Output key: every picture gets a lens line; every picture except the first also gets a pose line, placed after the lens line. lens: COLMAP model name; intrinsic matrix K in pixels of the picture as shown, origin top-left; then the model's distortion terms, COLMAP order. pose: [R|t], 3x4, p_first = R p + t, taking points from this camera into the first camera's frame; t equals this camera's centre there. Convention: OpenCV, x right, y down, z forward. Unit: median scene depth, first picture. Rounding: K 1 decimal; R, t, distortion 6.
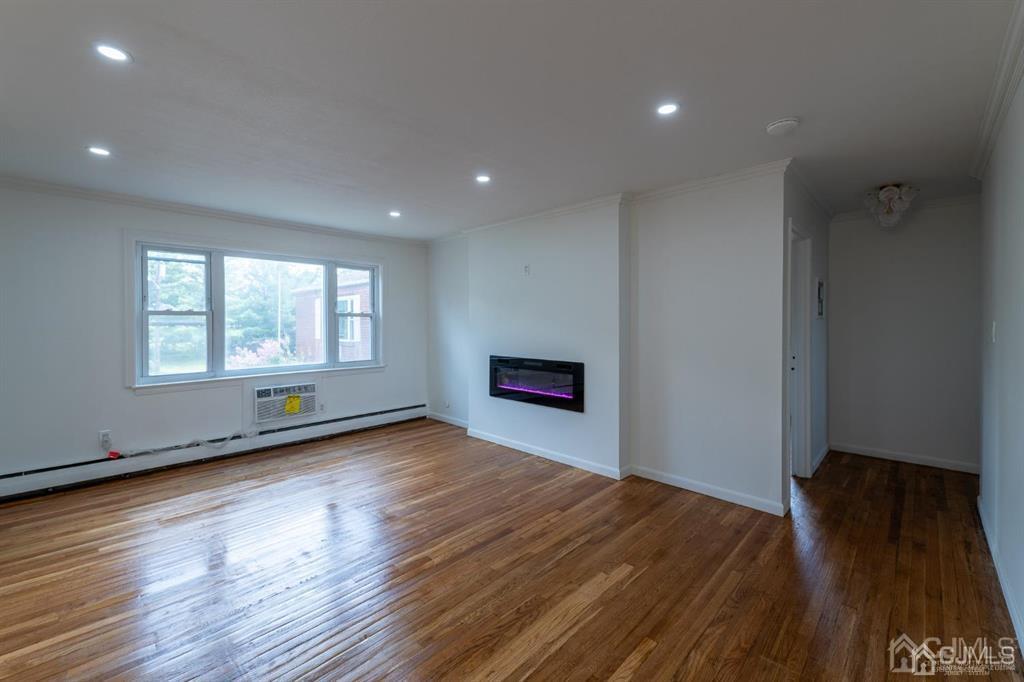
lens RADIAL K [[416.9, 0, 504.4], [0, 416.9, 327.9], [0, 0, 1]] dist [0.012791, -0.004703]
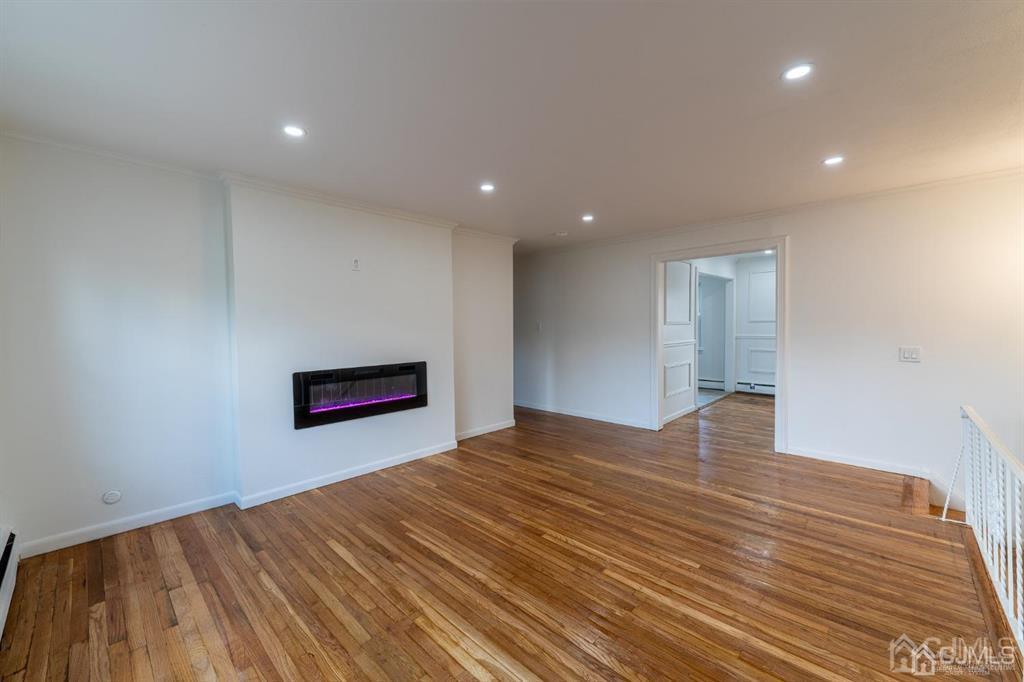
lens RADIAL K [[405.4, 0, 512.0], [0, 405.4, 341.0], [0, 0, 1]] dist [0.000422, -0.000013]
pose [[-0.027046, -0.035757, 0.998994, -1.203611], [0.022301, 0.999090, 0.036364, -0.006152], [-0.999385, 0.023262, -0.026224, 1.075298]]
